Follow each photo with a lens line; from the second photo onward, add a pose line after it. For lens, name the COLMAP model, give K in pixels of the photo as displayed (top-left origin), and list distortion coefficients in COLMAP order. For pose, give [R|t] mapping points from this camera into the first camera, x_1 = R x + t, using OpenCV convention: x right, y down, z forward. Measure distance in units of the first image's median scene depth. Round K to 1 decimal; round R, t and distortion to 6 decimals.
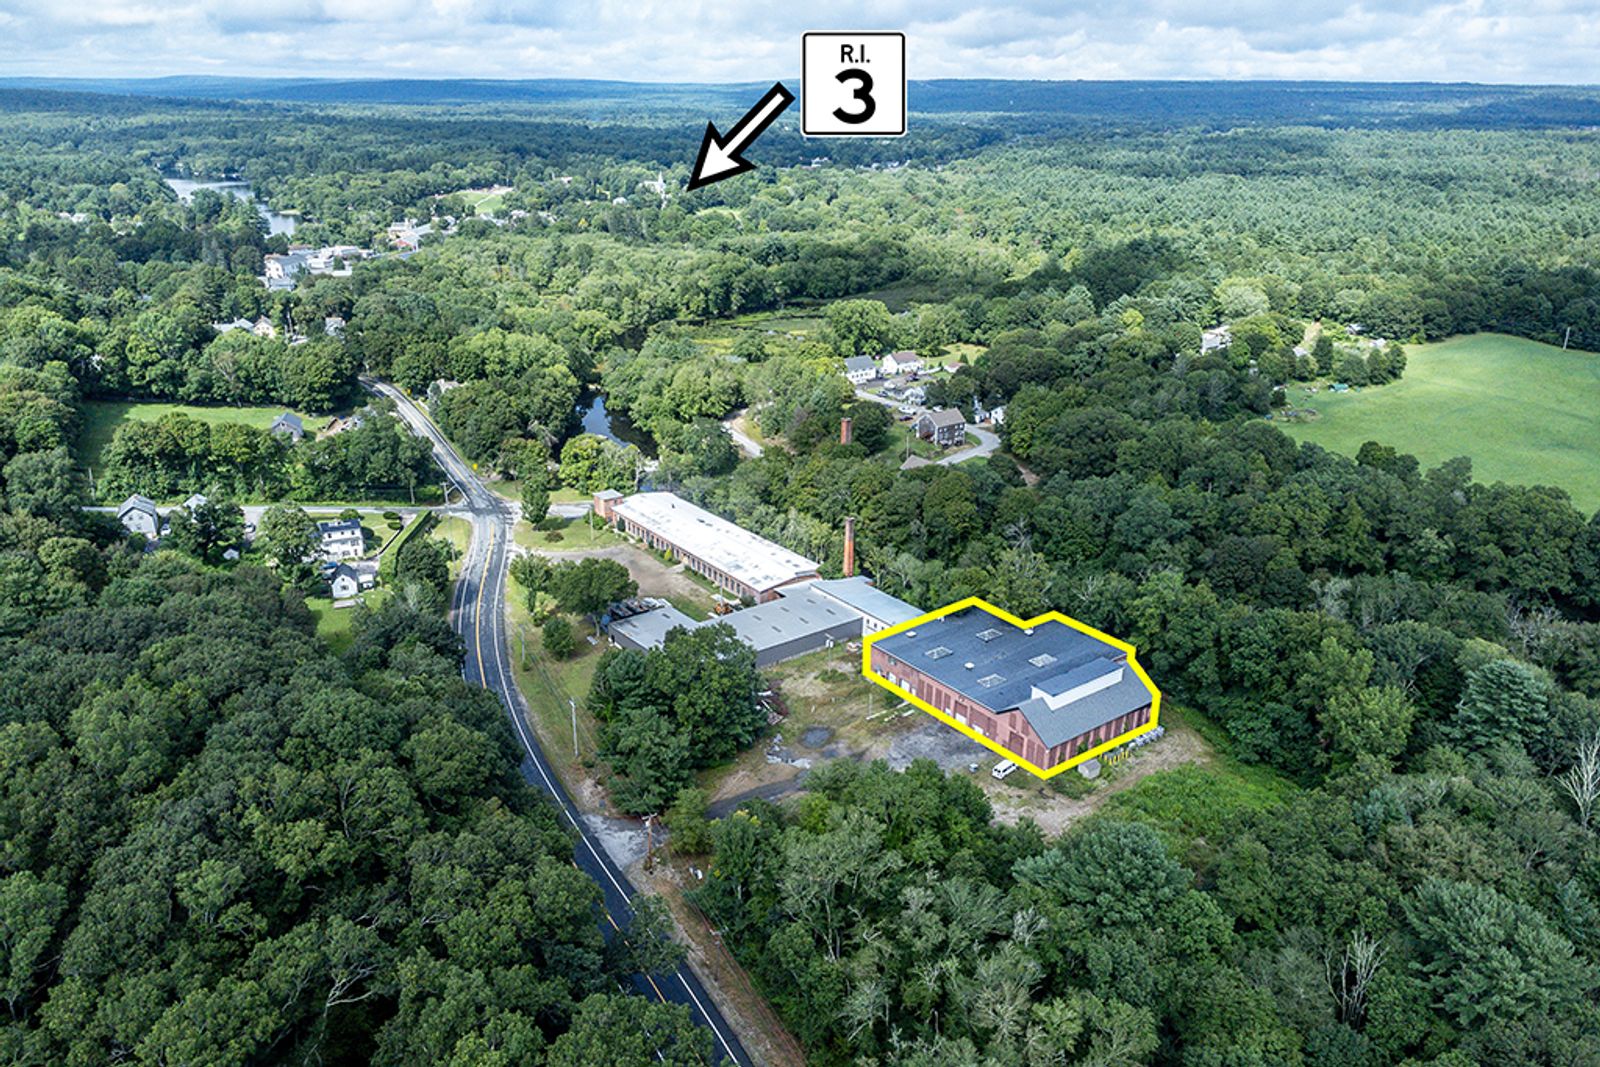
lens RADIAL K [[1224.5, 0, 800.0], [0, 1224.5, 533.5], [0, 0, 1]] dist [-0.001002, 0.000918]
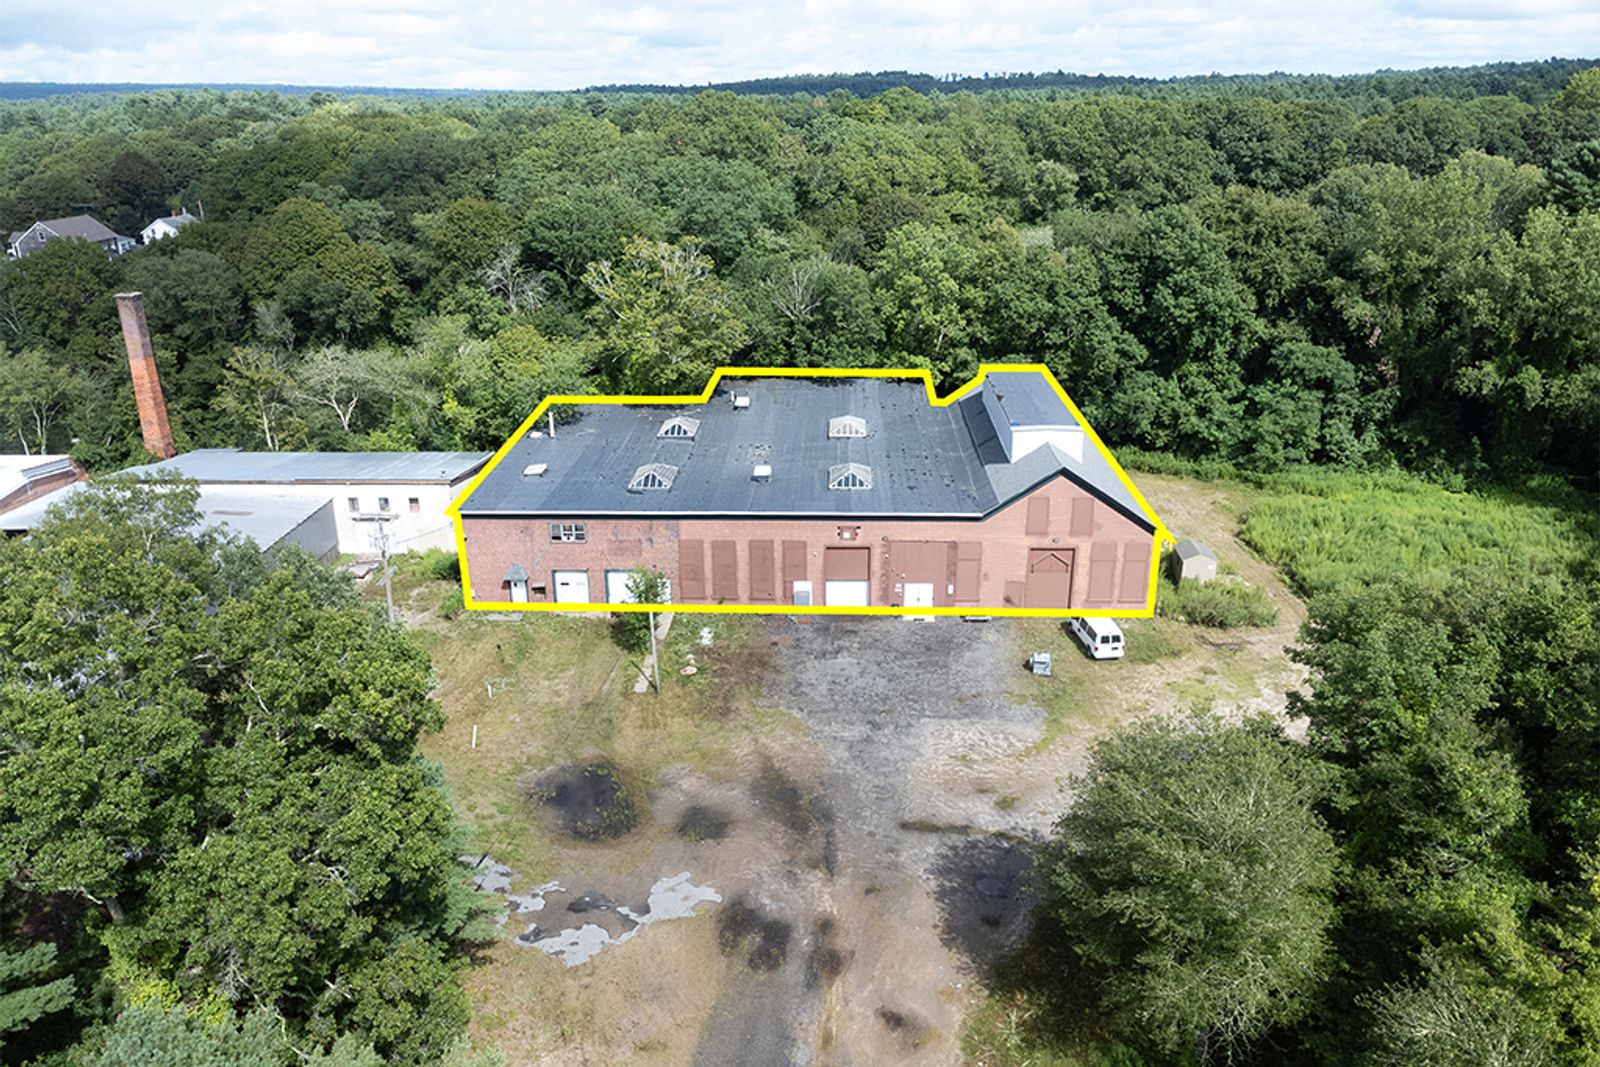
lens RADIAL K [[1224.5, 0, 800.0], [0, 1224.5, 533.5], [0, 0, 1]] dist [-0.001002, 0.000918]
pose [[0.638486, -0.283631, 0.715464, -0.130714], [0.290519, 0.949663, 0.117213, 0.082046], [-0.712695, 0.133017, 0.688747, 0.707466]]
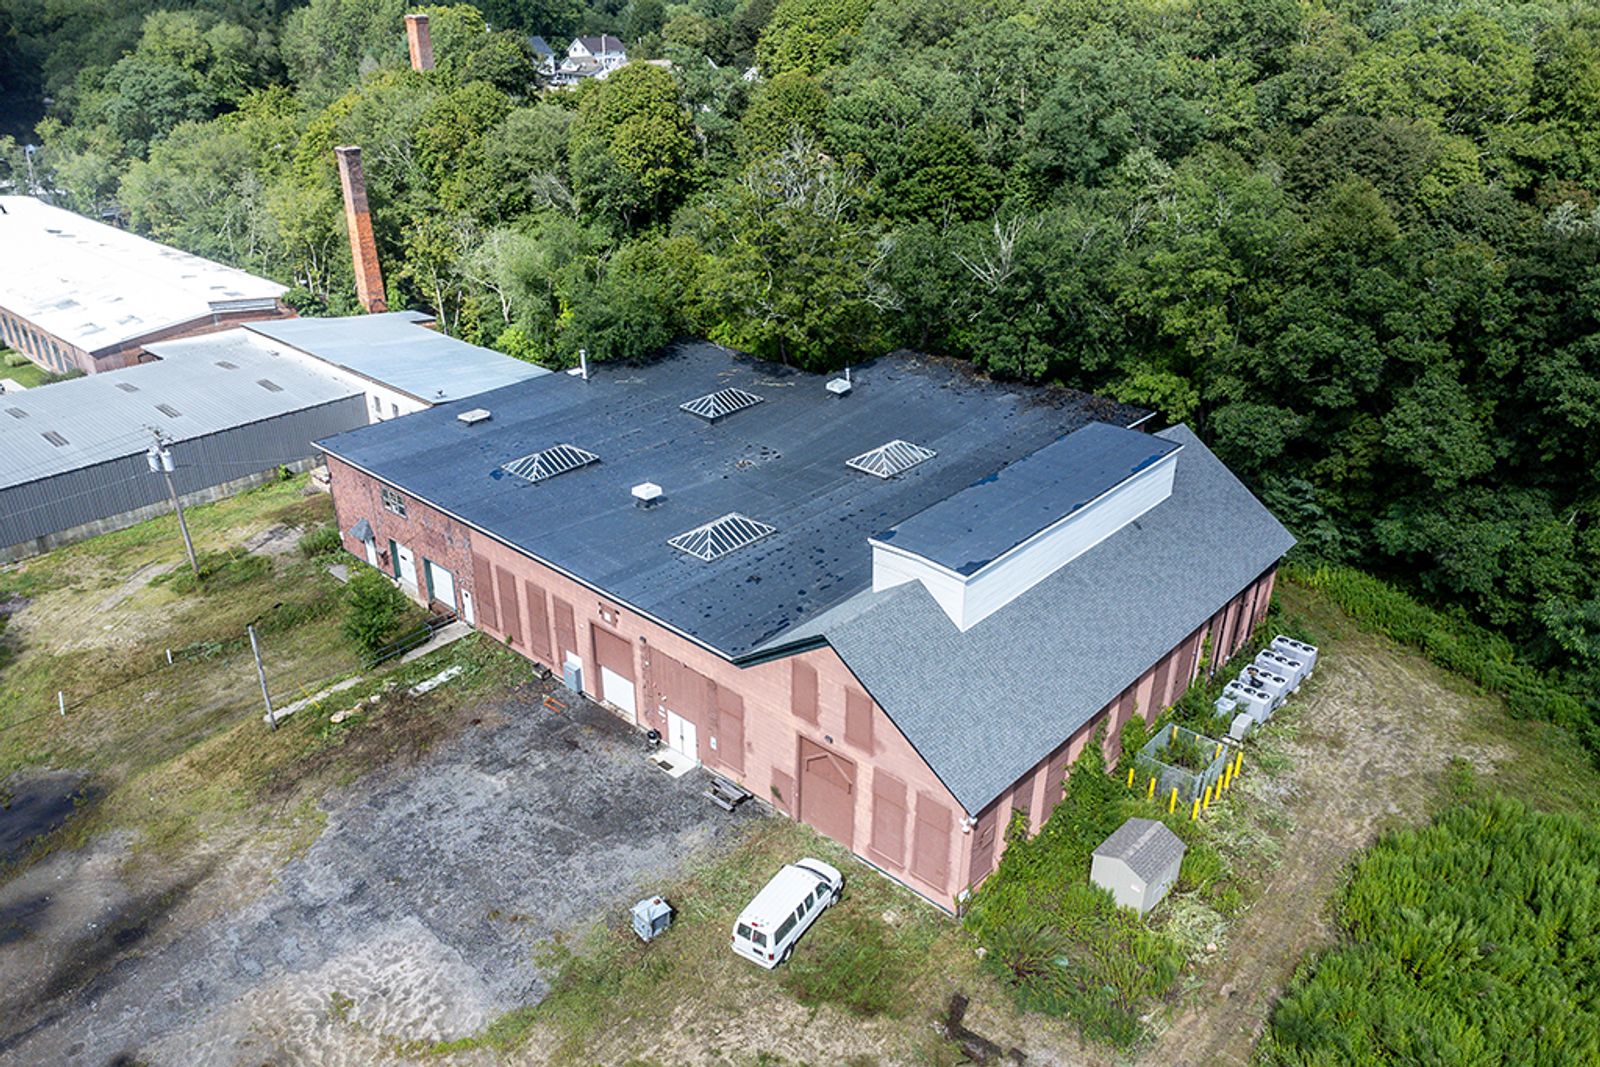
lens RADIAL K [[1224.5, 0, 800.0], [0, 1224.5, 533.5], [0, 0, 1]] dist [-0.001002, 0.000918]
pose [[0.983178, -0.087109, 0.160541, 0.122978], [0.071089, 0.992141, 0.102969, 0.087576], [-0.168249, -0.089824, 0.981643, 0.689238]]
